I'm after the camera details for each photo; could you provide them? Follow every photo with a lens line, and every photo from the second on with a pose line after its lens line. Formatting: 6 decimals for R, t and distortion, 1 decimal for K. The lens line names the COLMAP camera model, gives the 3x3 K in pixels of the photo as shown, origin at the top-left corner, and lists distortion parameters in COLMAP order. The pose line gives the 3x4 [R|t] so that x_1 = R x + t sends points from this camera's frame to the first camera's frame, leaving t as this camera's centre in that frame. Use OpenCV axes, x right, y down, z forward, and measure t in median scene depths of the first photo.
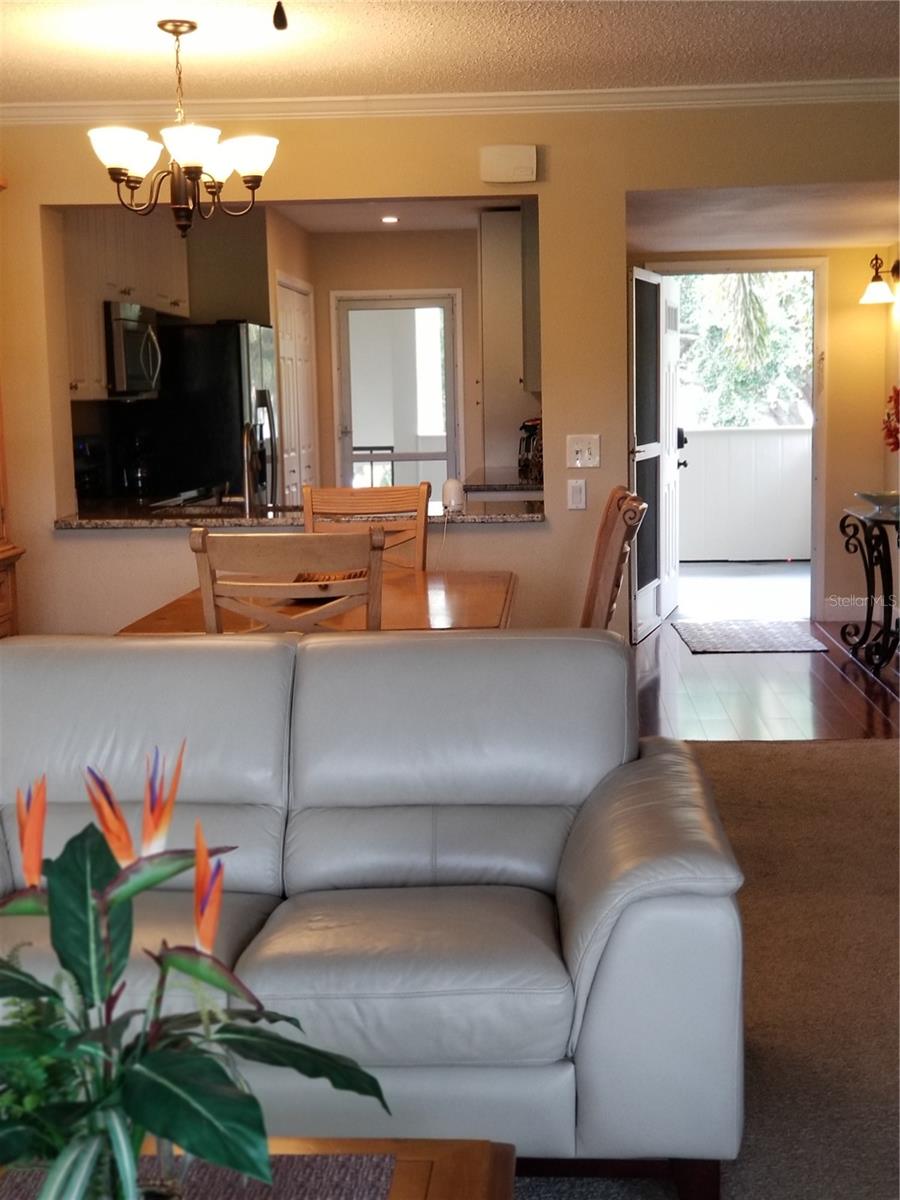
lens RADIAL K [[1600.5, 0, 450.0], [0, 1600.5, 600.0], [0, 0, 1]] dist [0.246310, -0.968412]
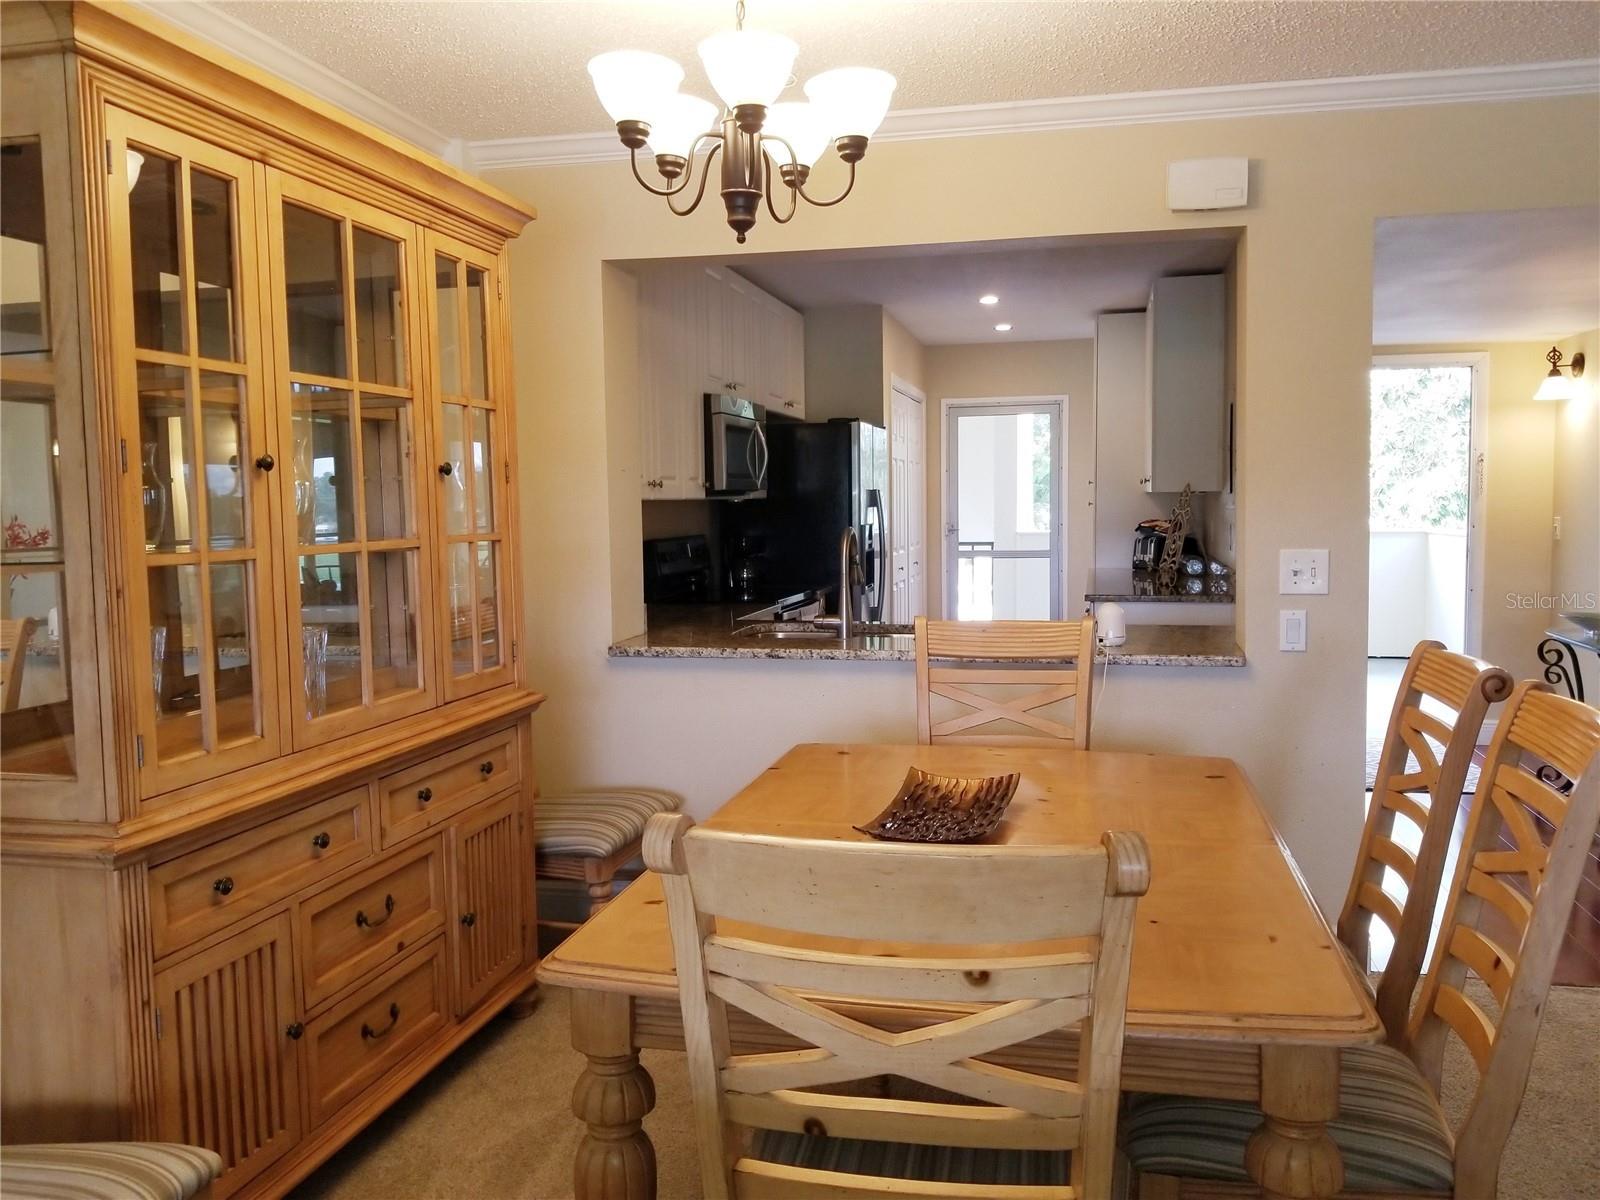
lens RADIAL K [[1259.3, 0, 798.5], [0, 1259.3, 575.9], [0, 0, 1]] dist [0.008198, 0.000033]
pose [[0.984025, 0.018265, -0.177089, -0.028253], [-0.029511, 0.997696, -0.061083, -0.034395], [0.175565, 0.065334, 0.982298, 0.280932]]
